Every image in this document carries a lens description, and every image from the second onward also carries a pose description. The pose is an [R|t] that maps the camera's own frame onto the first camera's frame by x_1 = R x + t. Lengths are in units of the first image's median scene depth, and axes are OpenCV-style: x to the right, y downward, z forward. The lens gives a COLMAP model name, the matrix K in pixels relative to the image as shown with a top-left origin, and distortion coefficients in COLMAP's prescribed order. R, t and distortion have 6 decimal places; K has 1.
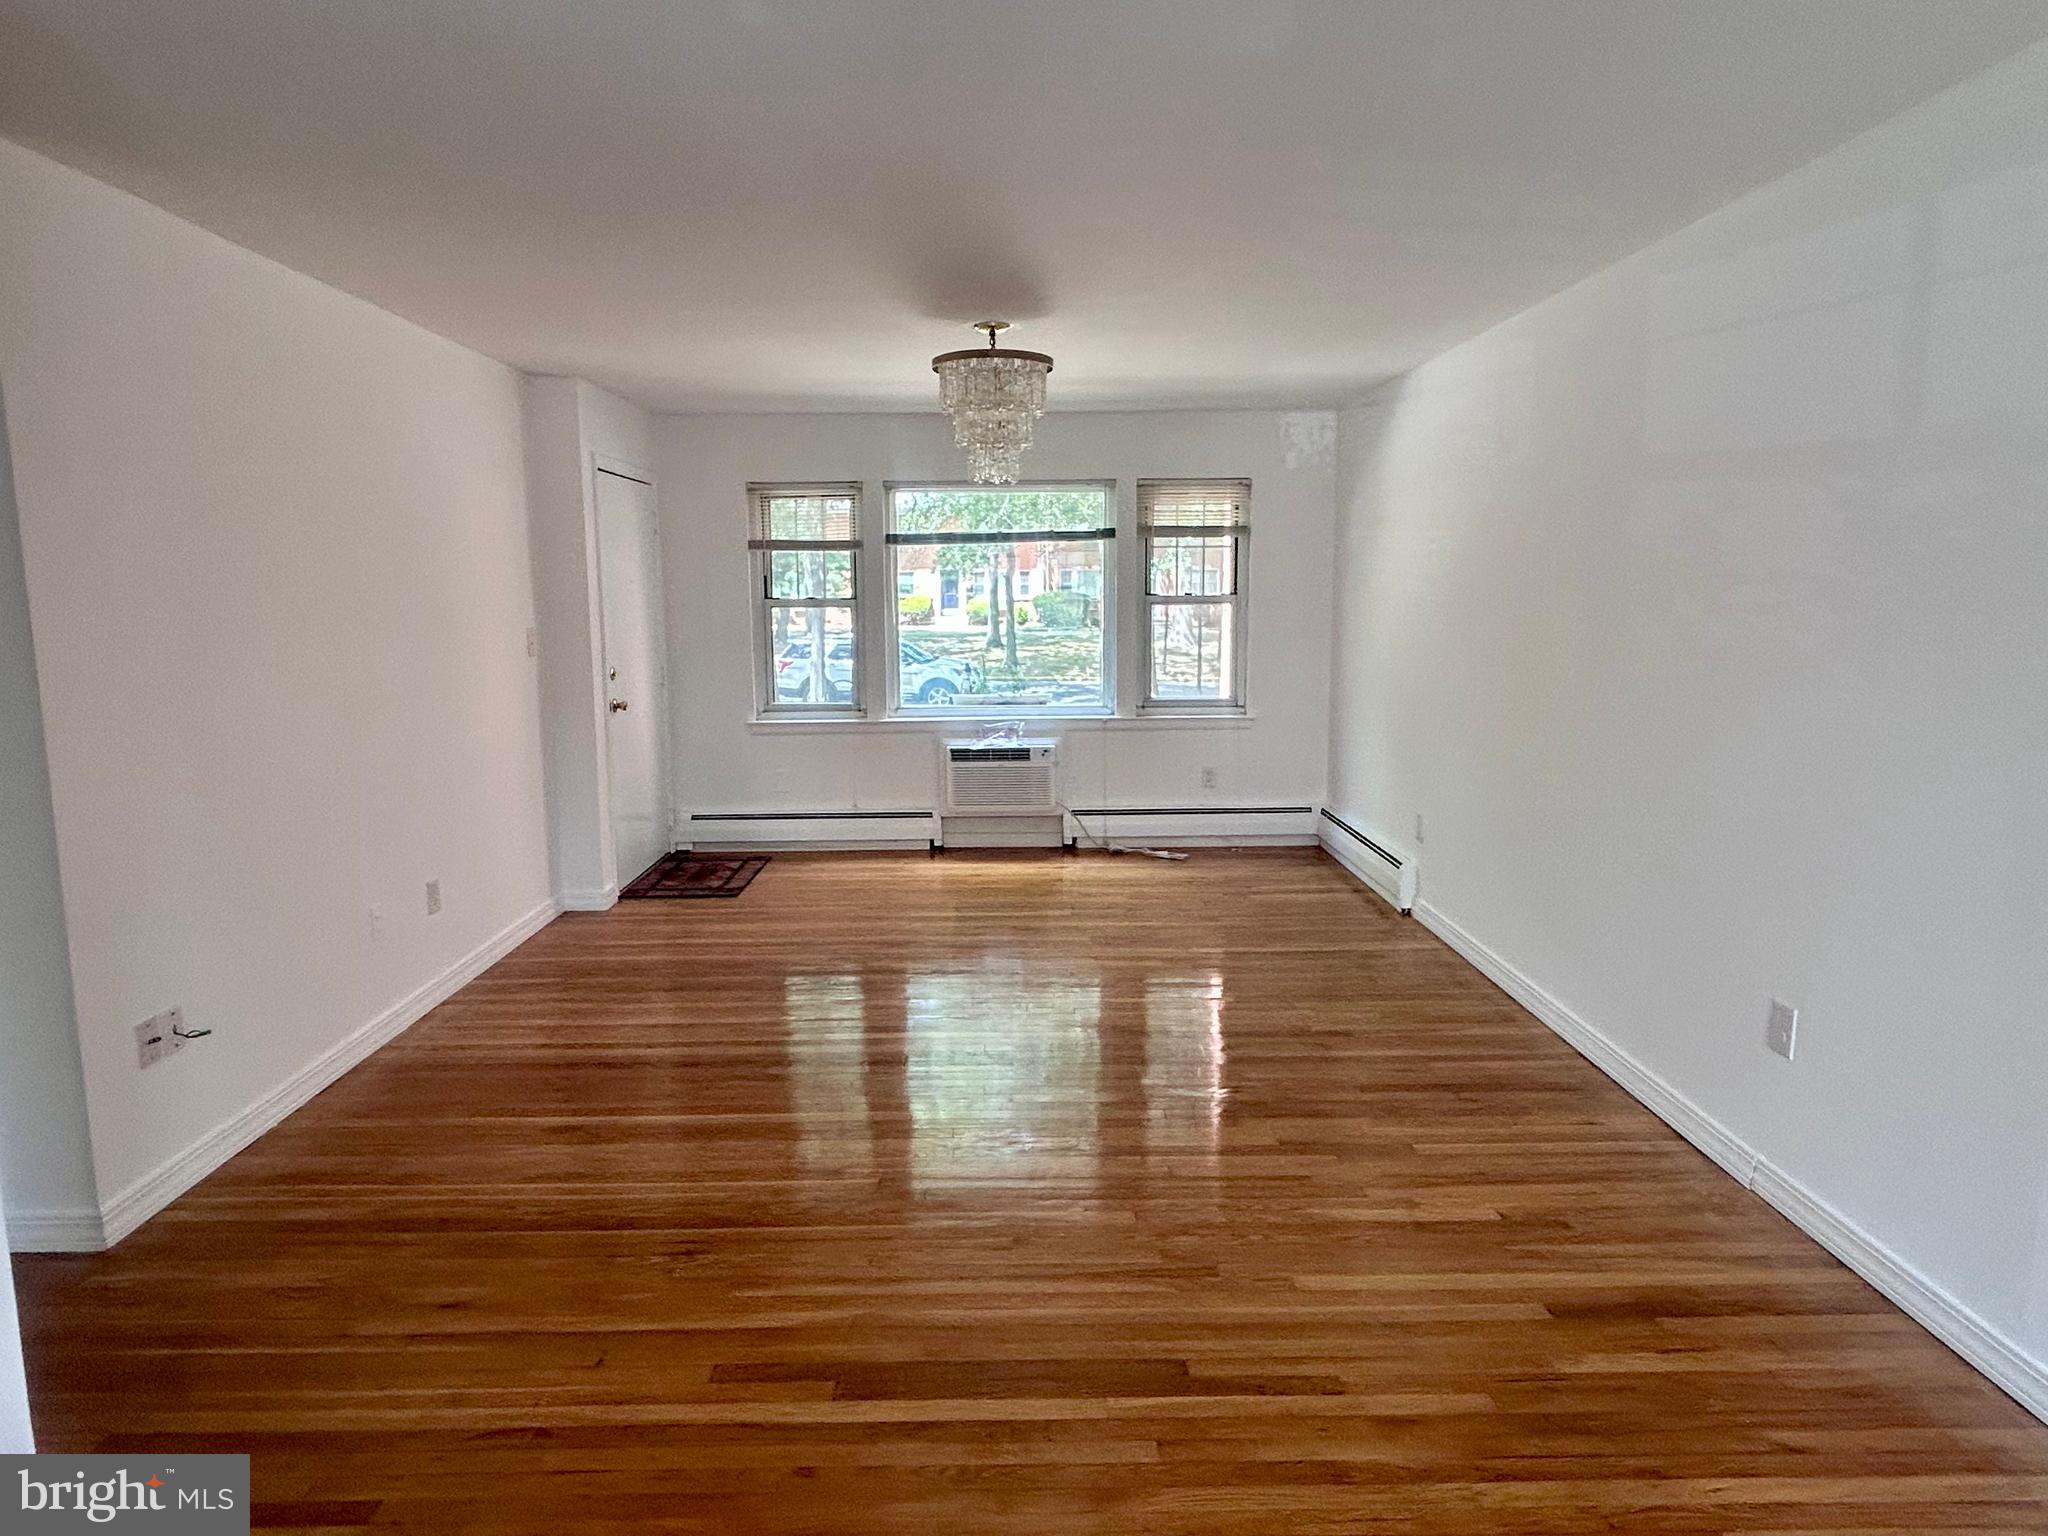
lens RADIAL K [[1226.1, 0, 1024.0], [0, 1226.1, 768.0], [0, 0, 1]] dist [0.001338, -0.000074]
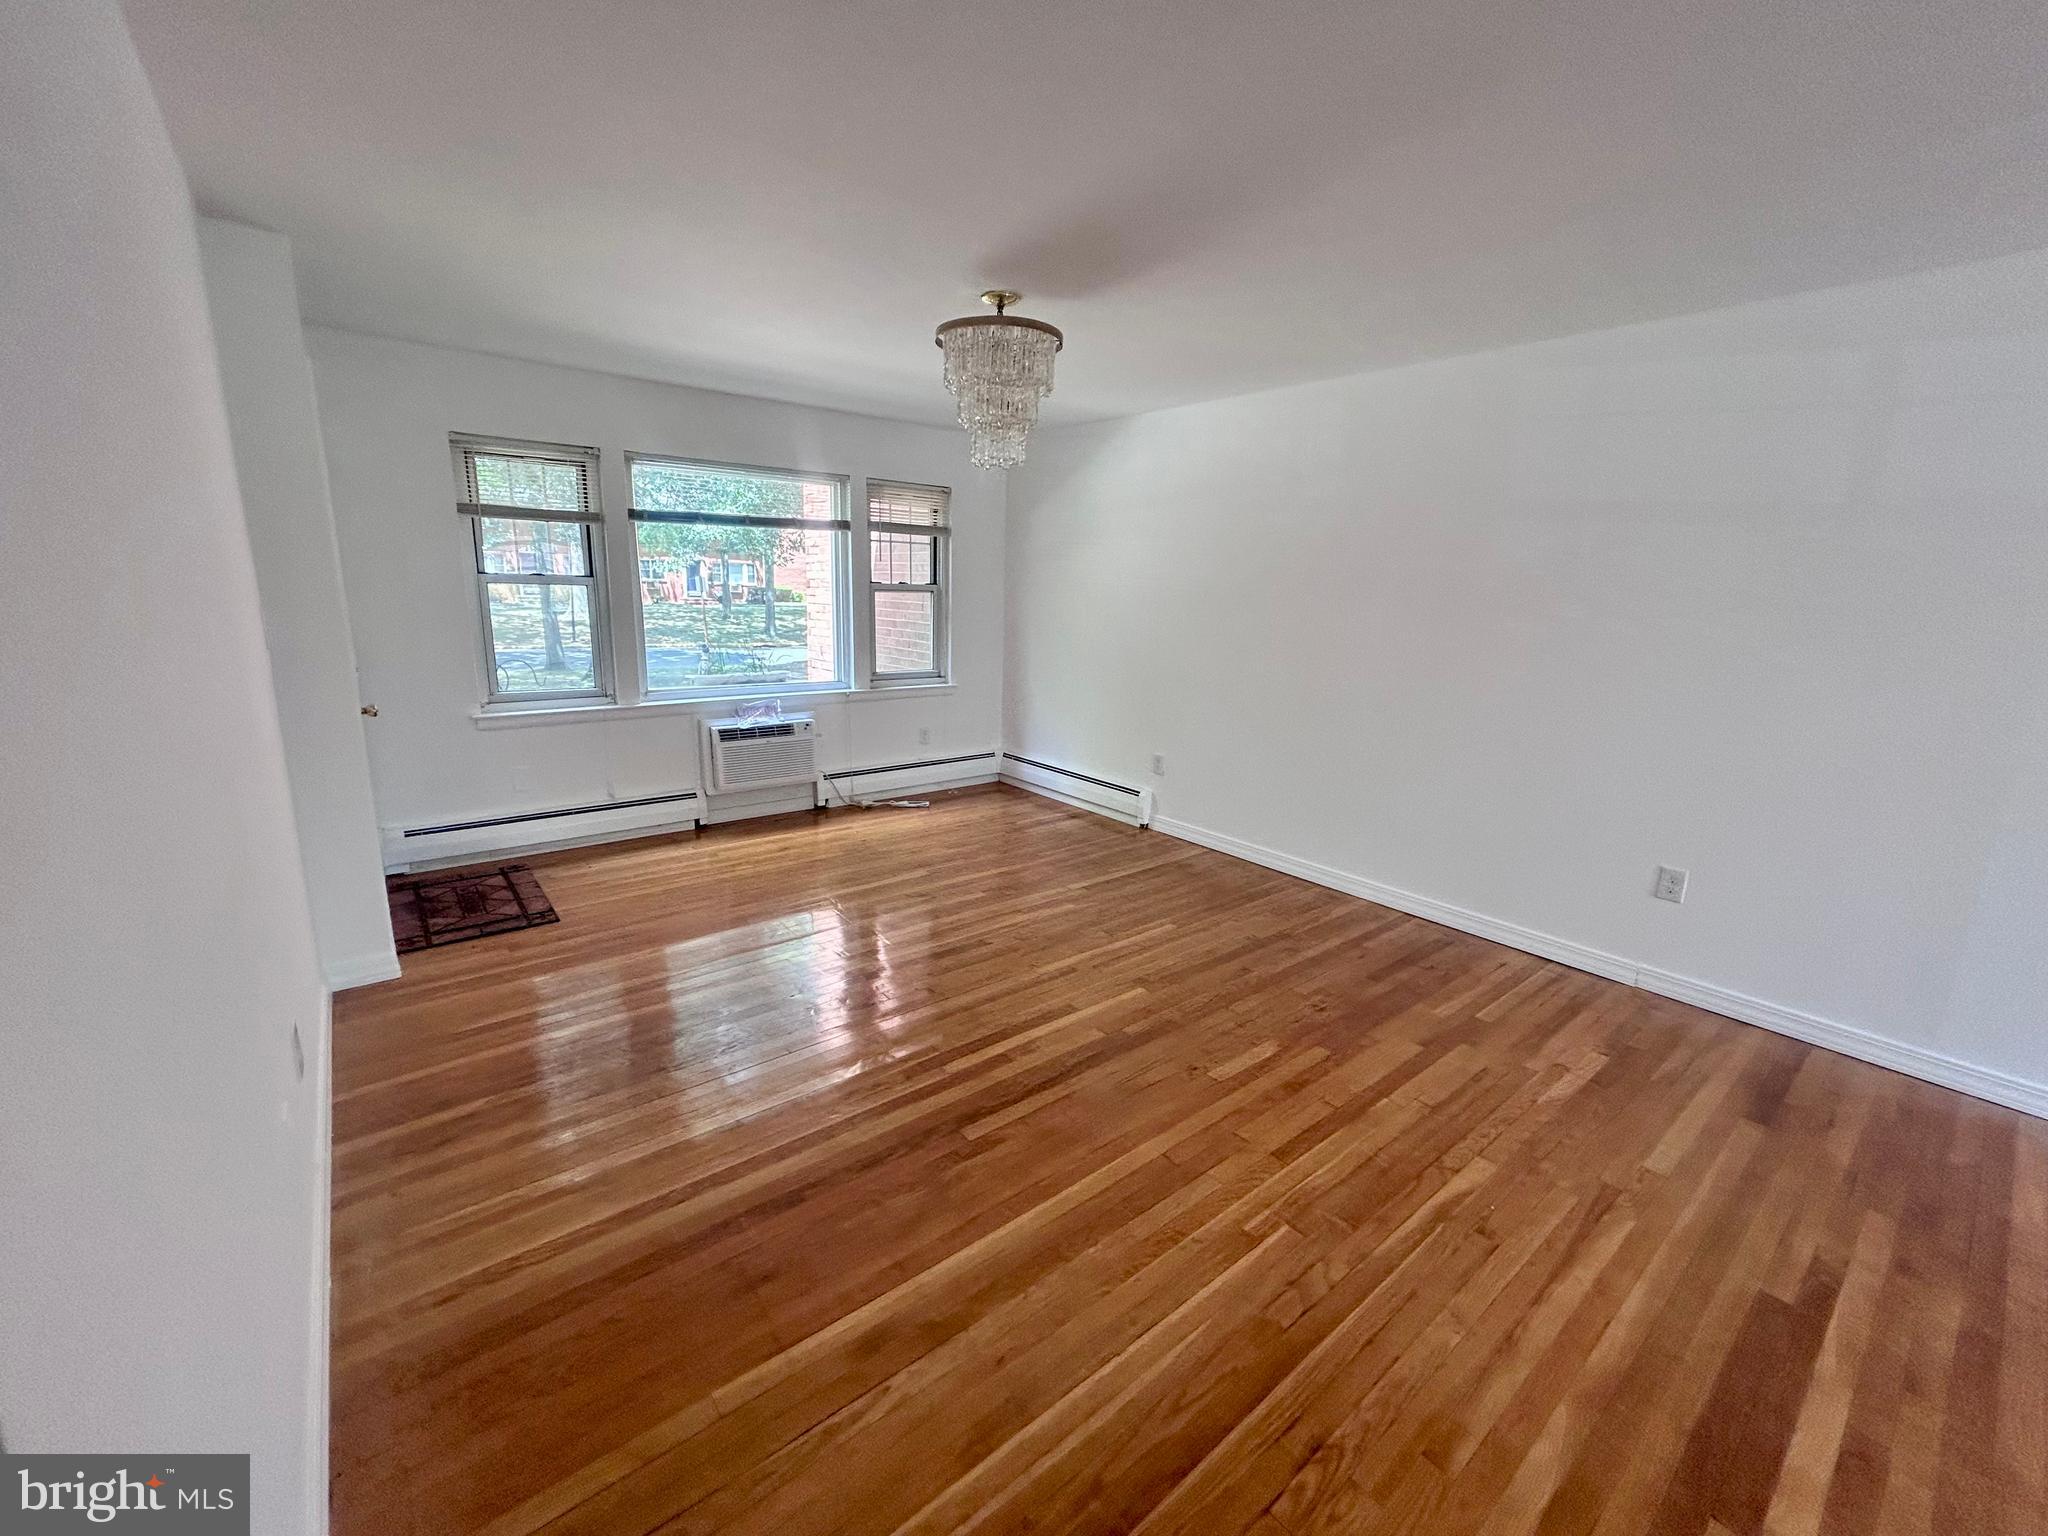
lens RADIAL K [[826.5, 0, 1026.4], [0, 826.5, 773.6], [0, 0, 1]] dist [-0.000095, 0.000432]
pose [[0.782837, -0.110134, 0.612403, -0.282779], [0.056666, 0.992740, 0.106096, -0.037521], [-0.619642, -0.048353, 0.783394, 0.296134]]
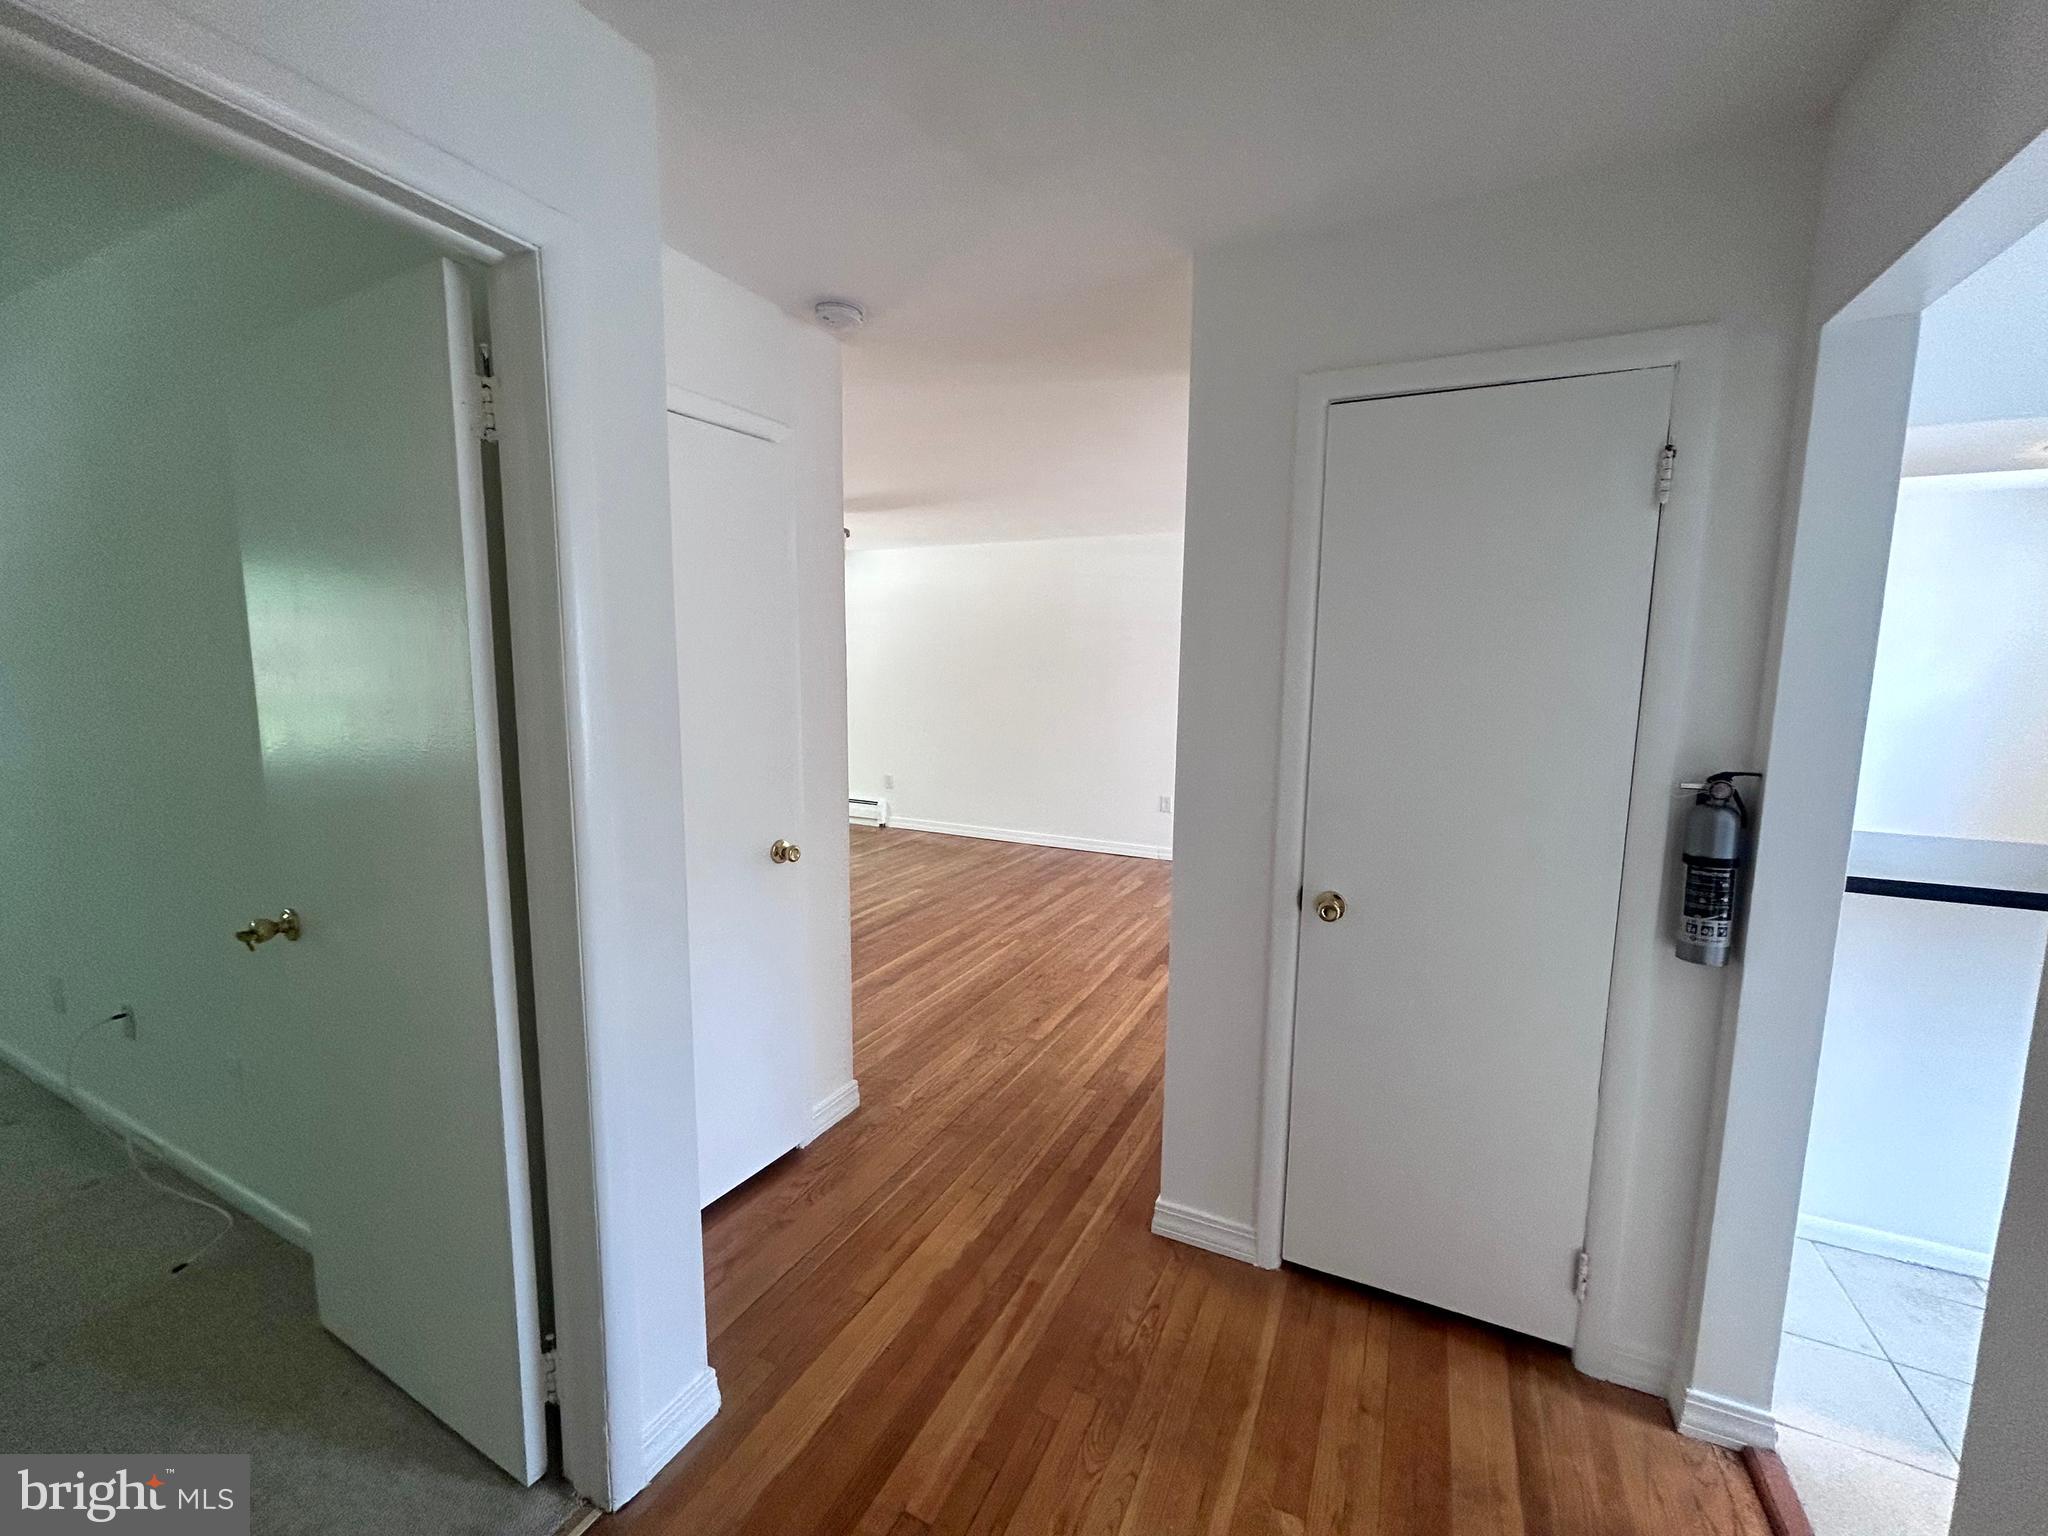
lens RADIAL K [[826.5, 0, 1026.4], [0, 826.5, 773.6], [0, 0, 1]] dist [-0.000095, 0.000432]
pose [[0.453966, -0.103381, 0.885001, -0.615778], [0.114356, 0.991792, 0.057196, -0.013027], [-0.883650, 0.075240, 0.462062, 0.138918]]
